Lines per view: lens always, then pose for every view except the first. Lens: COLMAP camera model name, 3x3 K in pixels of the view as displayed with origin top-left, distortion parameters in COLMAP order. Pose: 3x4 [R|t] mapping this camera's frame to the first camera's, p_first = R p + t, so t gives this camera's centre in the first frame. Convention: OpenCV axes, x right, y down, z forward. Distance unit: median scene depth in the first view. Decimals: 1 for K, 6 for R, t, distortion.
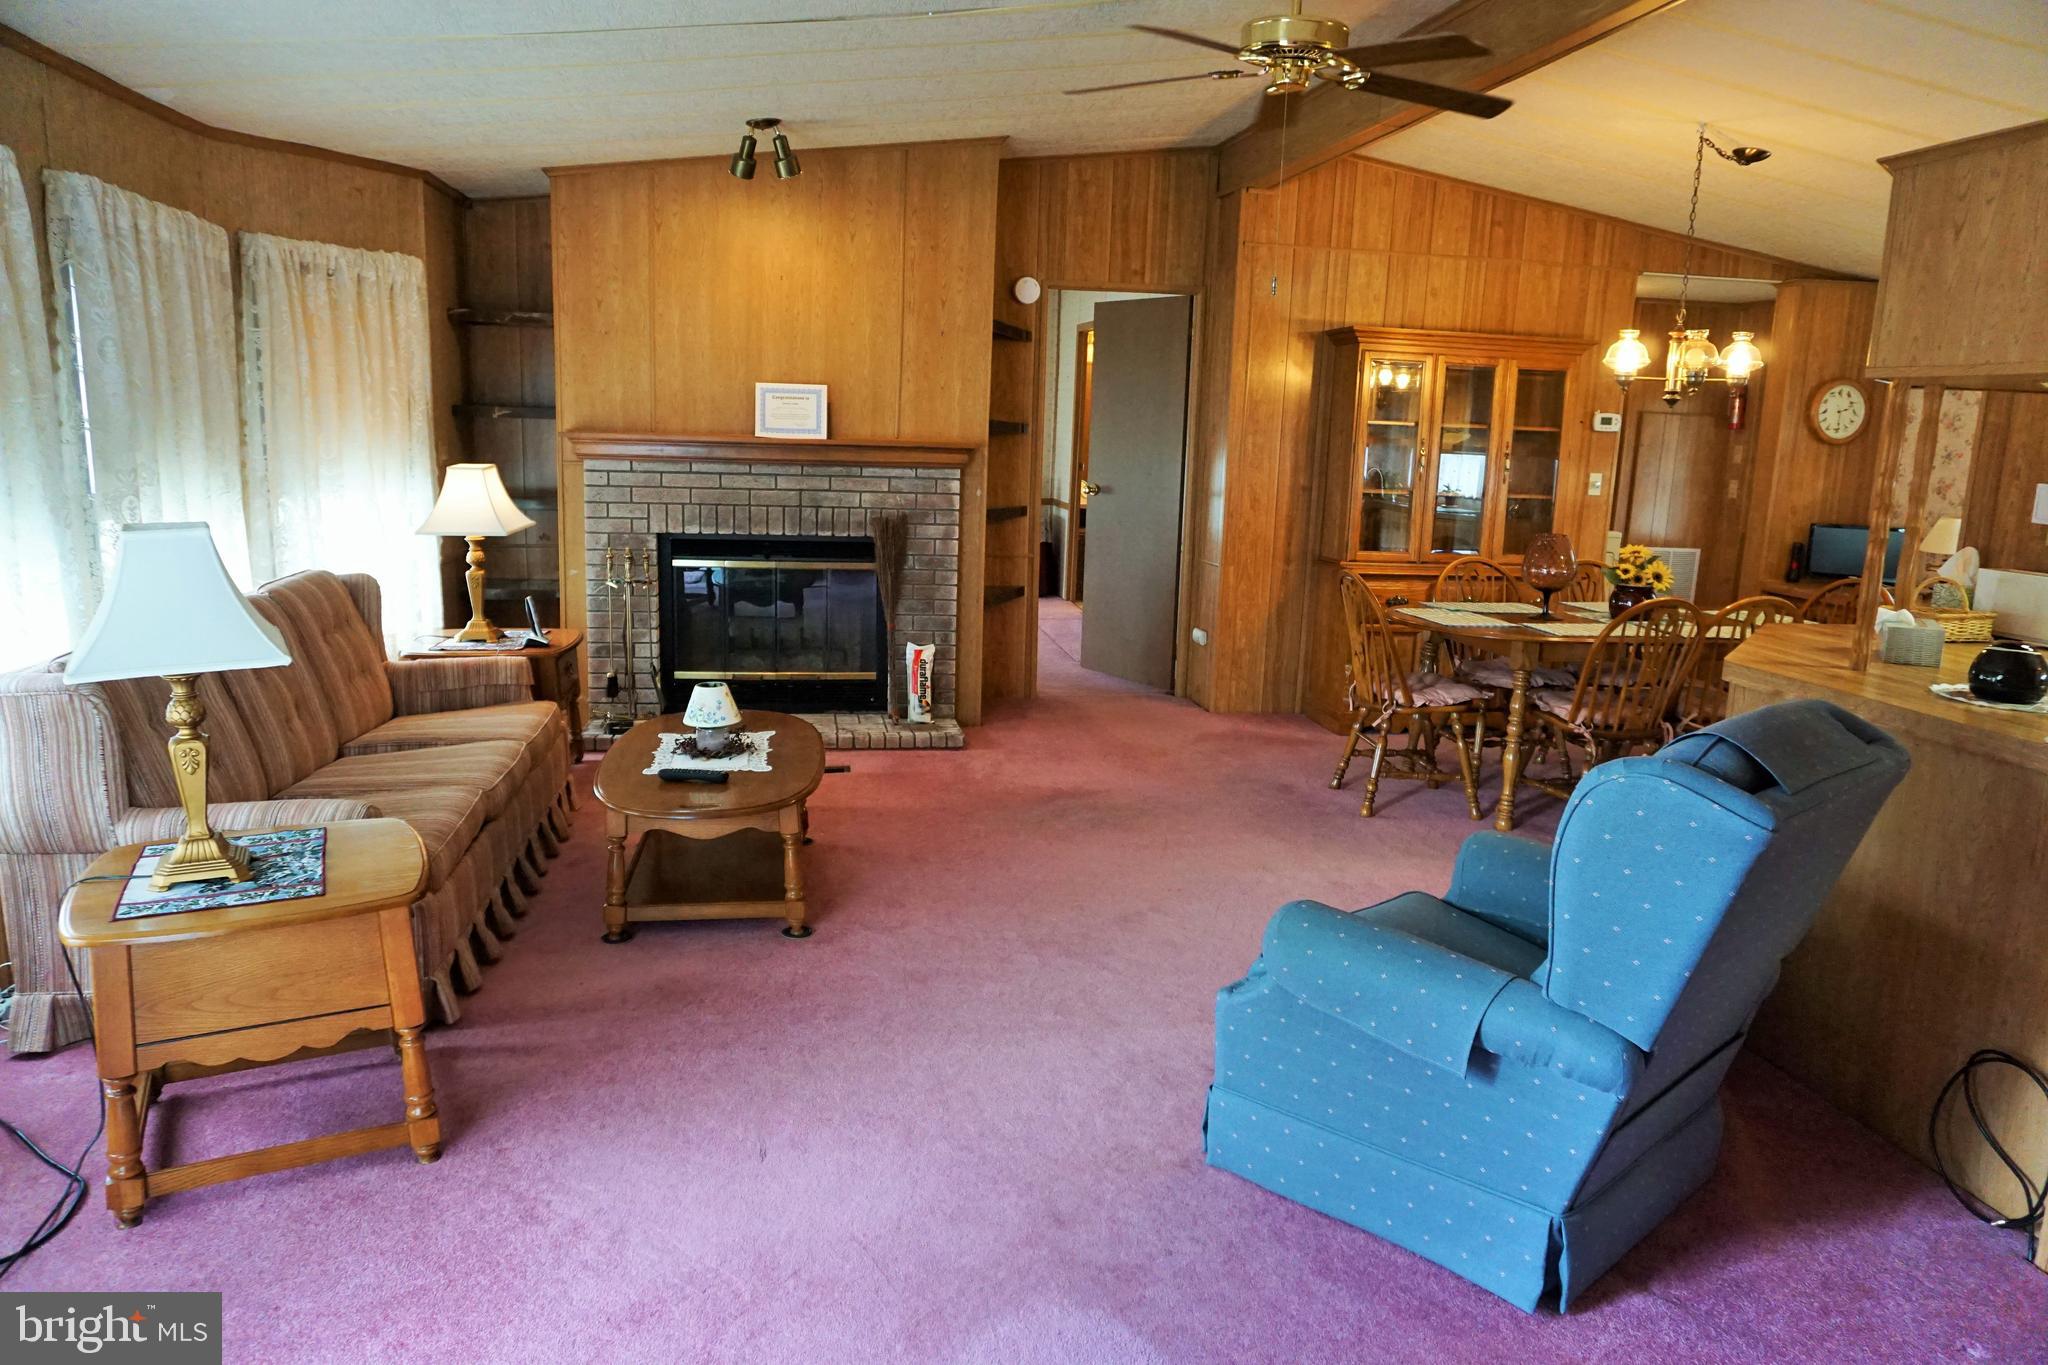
lens RADIAL K [[1373.0, 0, 1019.8], [0, 1373.0, 679.8], [0, 0, 1]] dist [-0.050799, 0.036893]
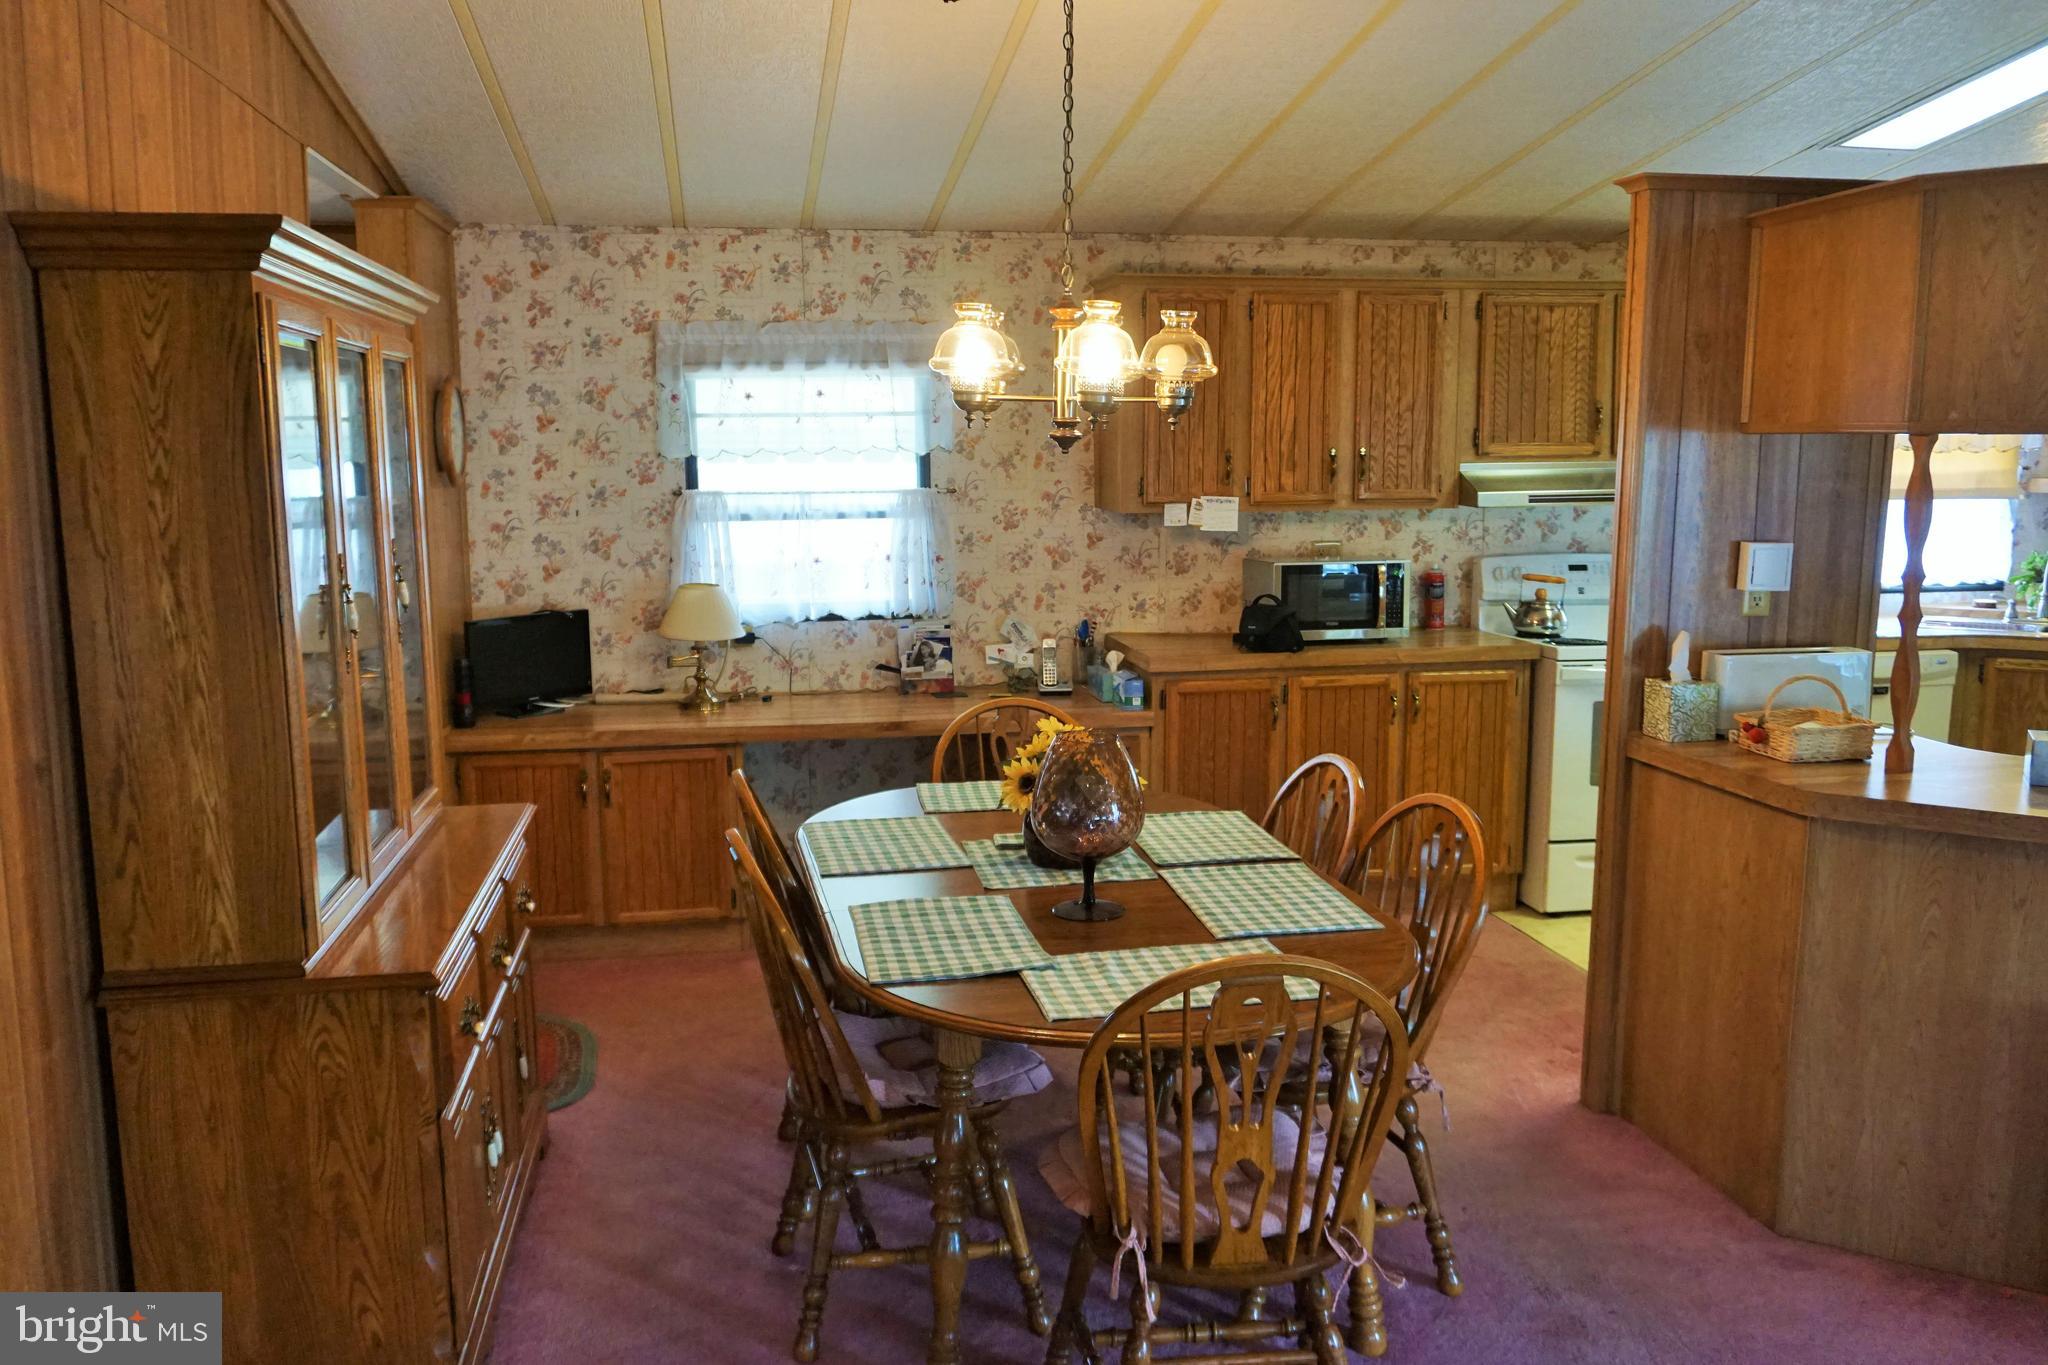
lens RADIAL K [[1611.4, 0, 1019.6], [0, 1611.4, 686.2], [0, 0, 1]] dist [-0.010135, 0.002446]
pose [[-0.007397, -0.182660, 0.983148, -0.125081], [0.188991, 0.965201, 0.180747, -0.203022], [-0.981951, 0.187143, 0.027381, 0.901453]]
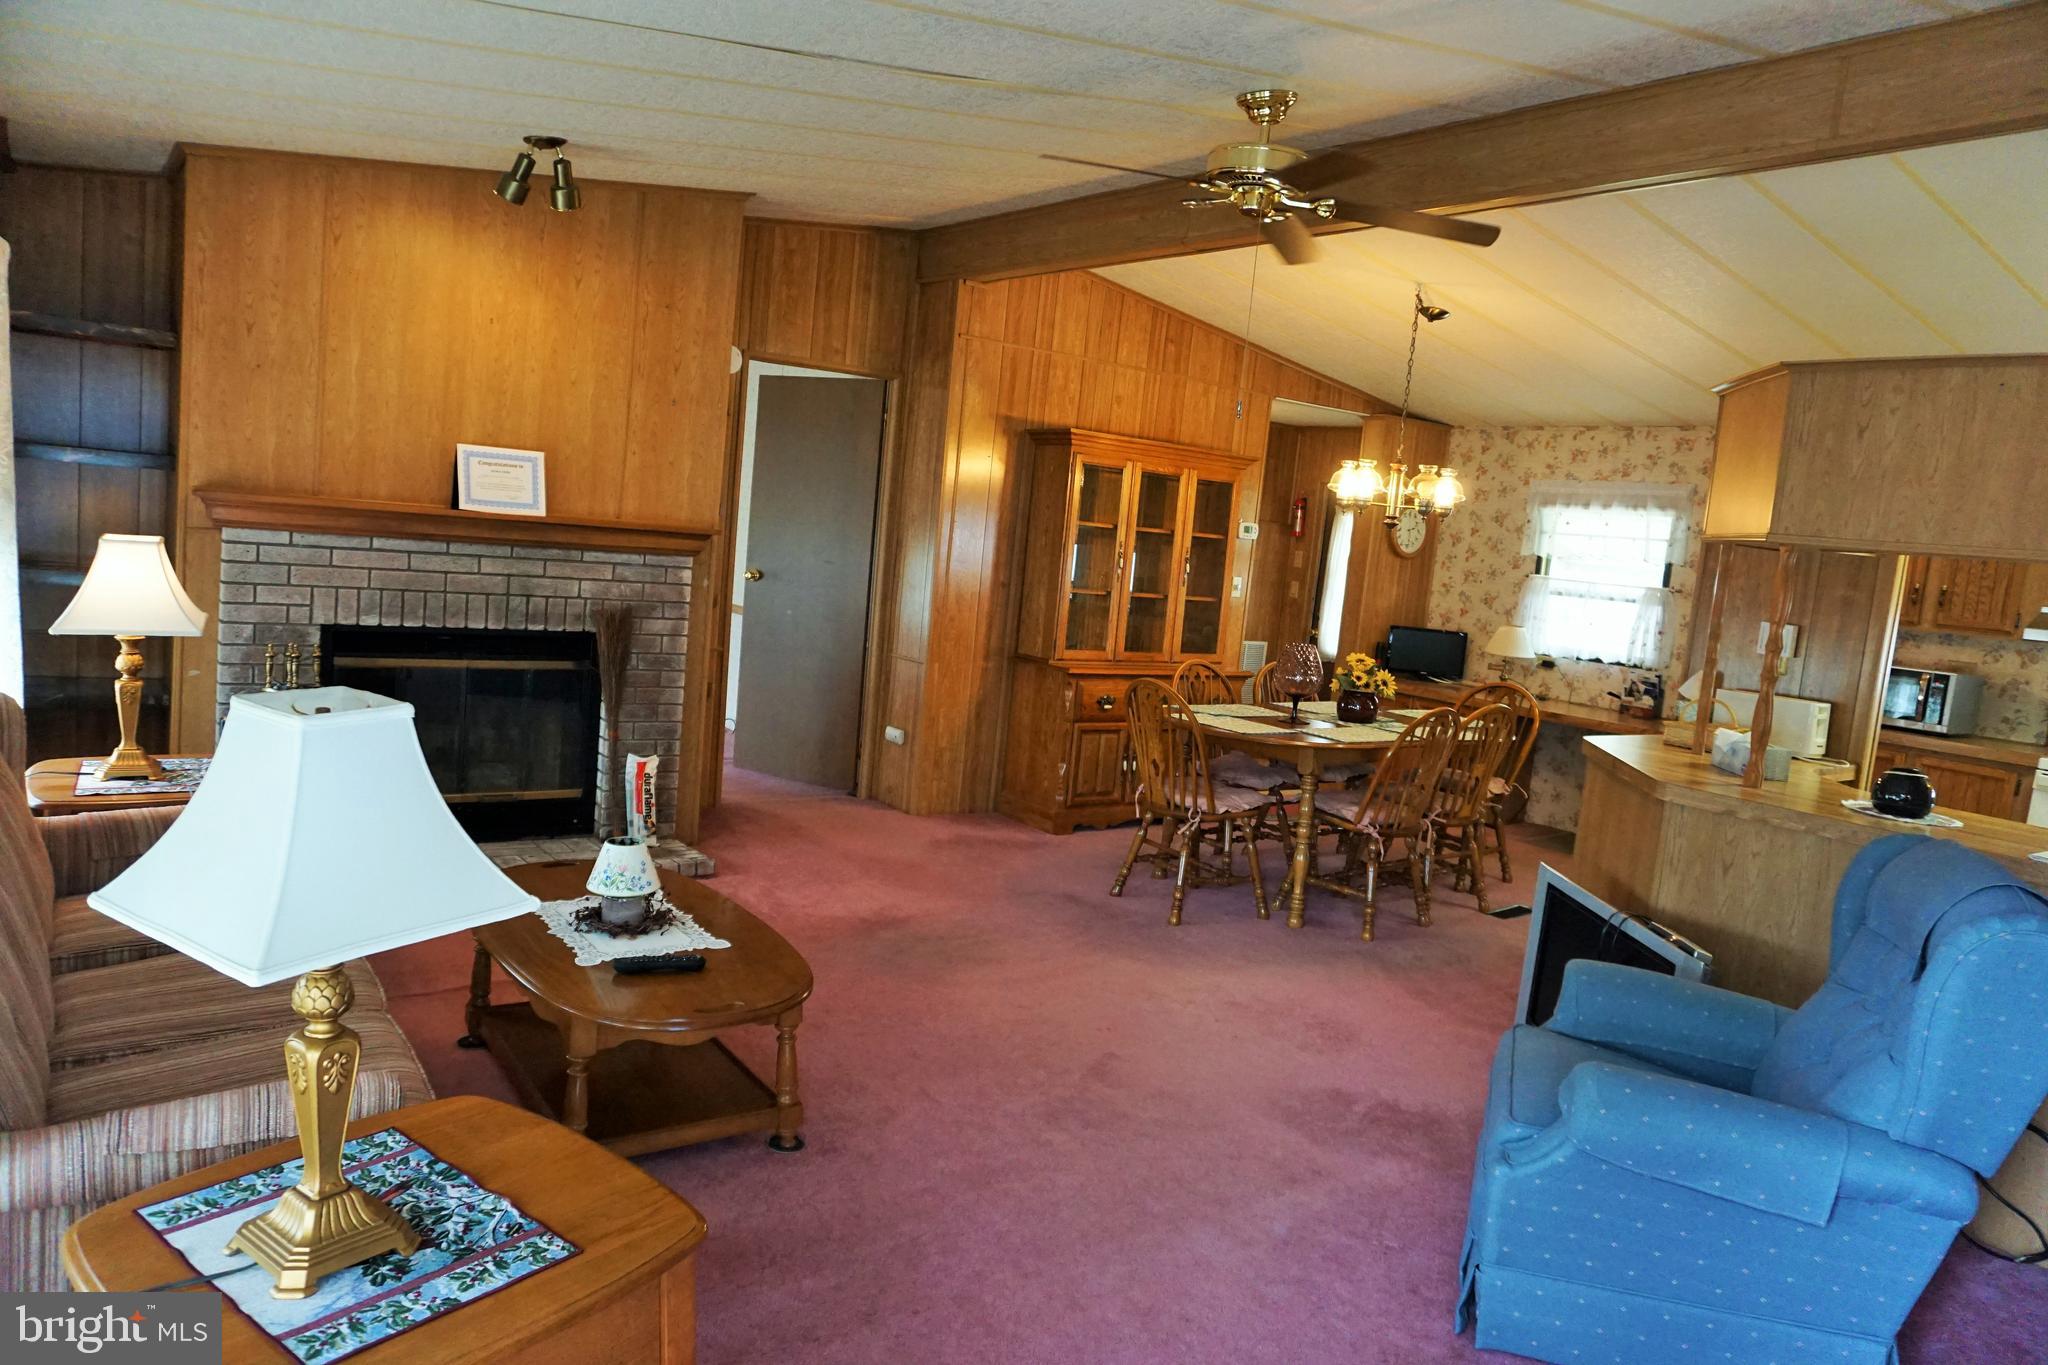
lens RADIAL K [[1373.0, 0, 1031.1], [0, 1373.0, 676.9], [0, 0, 1]] dist [-0.050799, 0.036893]
pose [[0.892689, -0.000612, 0.450673, -0.253558], [0.021388, 0.998930, -0.041008, -0.036663], [-0.450165, 0.046247, 0.891747, 0.123870]]
